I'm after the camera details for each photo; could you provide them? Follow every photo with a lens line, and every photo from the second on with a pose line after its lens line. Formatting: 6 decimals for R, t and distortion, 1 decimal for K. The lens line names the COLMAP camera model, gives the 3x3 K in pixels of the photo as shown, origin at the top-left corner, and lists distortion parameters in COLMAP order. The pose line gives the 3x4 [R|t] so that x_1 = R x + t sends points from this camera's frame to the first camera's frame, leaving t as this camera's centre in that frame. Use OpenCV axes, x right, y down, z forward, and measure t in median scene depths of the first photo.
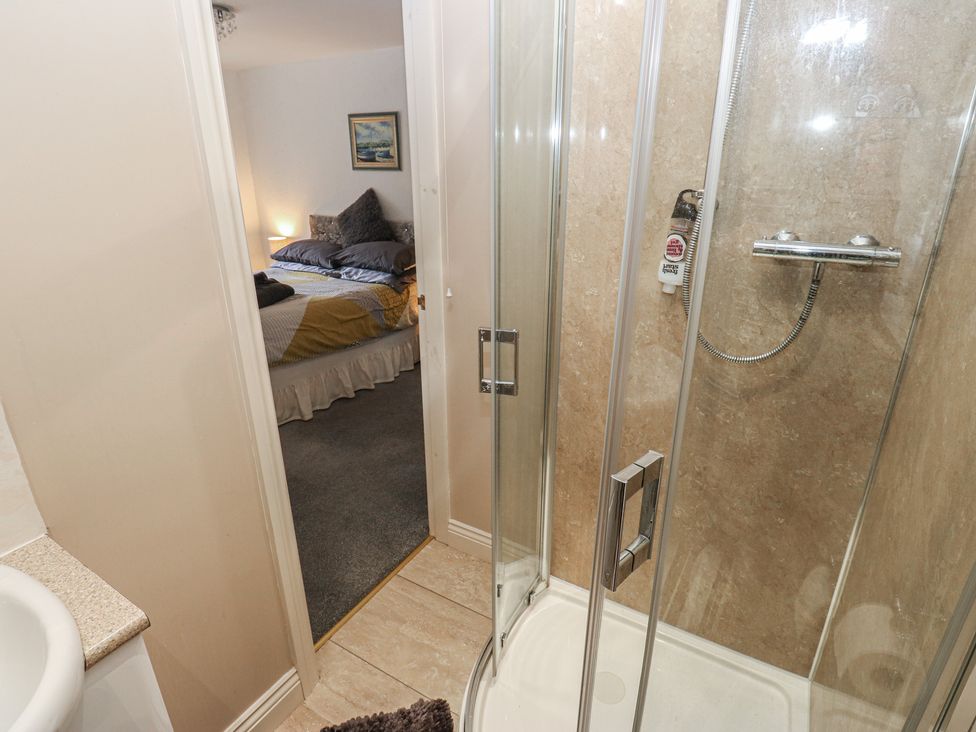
lens RADIAL K [[517.2, 0, 492.1], [0, 517.2, 363.3], [0, 0, 1]] dist [-0.000592, -0.000412]
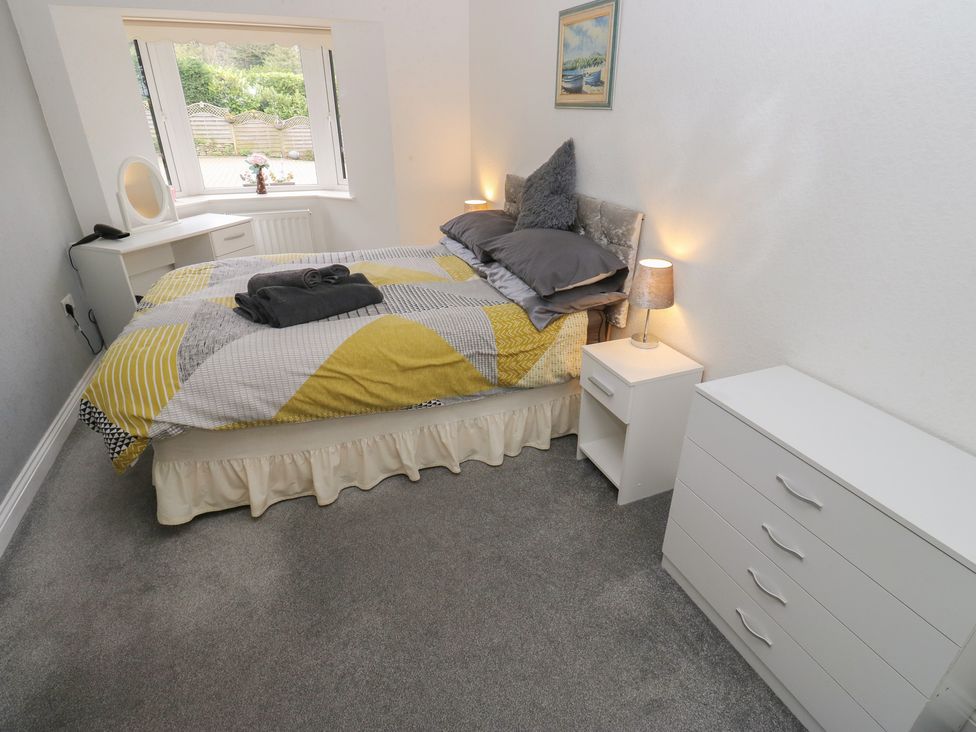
lens RADIAL K [[517.2, 0, 487.6], [0, 517.2, 368.7], [0, 0, 1]] dist [-0.000592, -0.000412]
pose [[0.800957, 0.268998, -0.534890, 0.097631], [-0.212151, 0.962934, 0.166583, -0.177179], [0.559875, -0.019949, 0.828337, 0.484798]]
